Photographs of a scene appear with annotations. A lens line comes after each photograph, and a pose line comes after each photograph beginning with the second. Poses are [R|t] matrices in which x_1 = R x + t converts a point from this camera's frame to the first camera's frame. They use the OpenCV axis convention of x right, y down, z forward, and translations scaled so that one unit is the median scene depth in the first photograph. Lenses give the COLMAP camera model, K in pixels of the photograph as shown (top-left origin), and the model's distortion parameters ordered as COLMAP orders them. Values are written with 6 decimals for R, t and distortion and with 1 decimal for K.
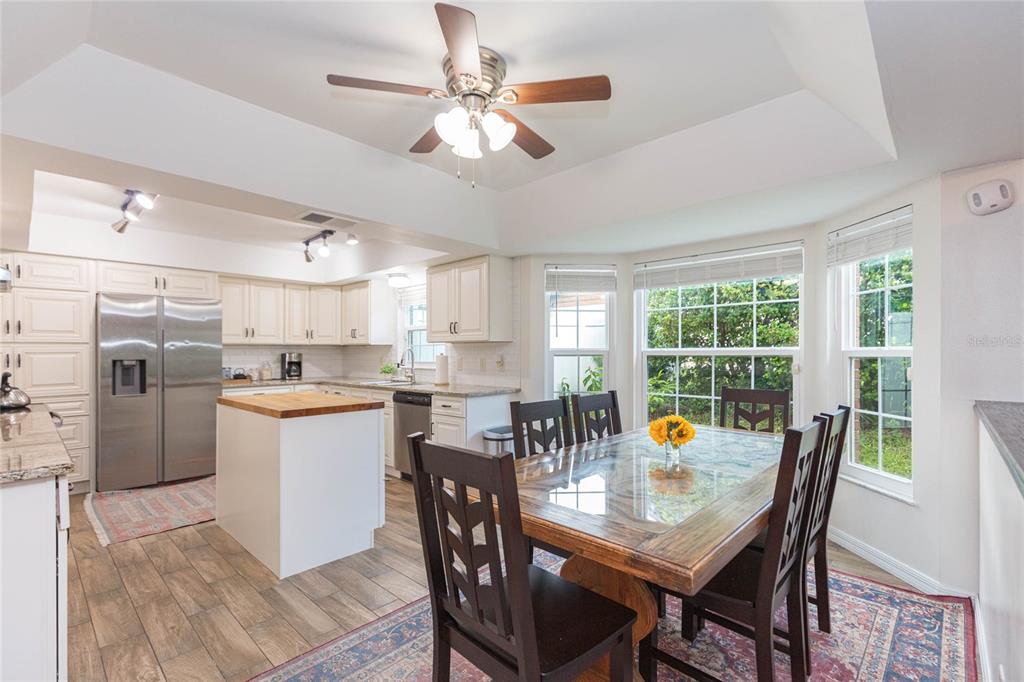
lens RADIAL K [[460.6, 0, 537.4], [0, 460.6, 355.0], [0, 0, 1]] dist [0.002874, -0.000691]
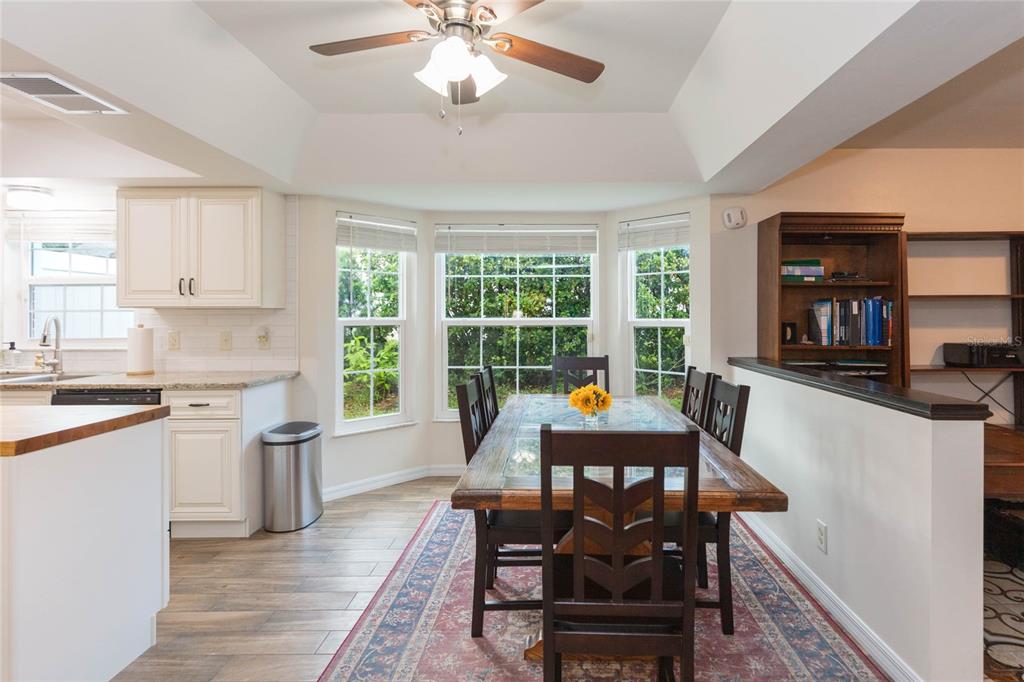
lens RADIAL K [[533.6, 0, 552.9], [0, 533.6, 313.7], [0, 0, 1]] dist [-0.000861, -0.000615]
pose [[0.737529, 0.005873, 0.675290, -0.351124], [0.002372, 0.999933, -0.011287, -0.011201], [-0.675311, 0.009926, 0.737466, 0.086792]]
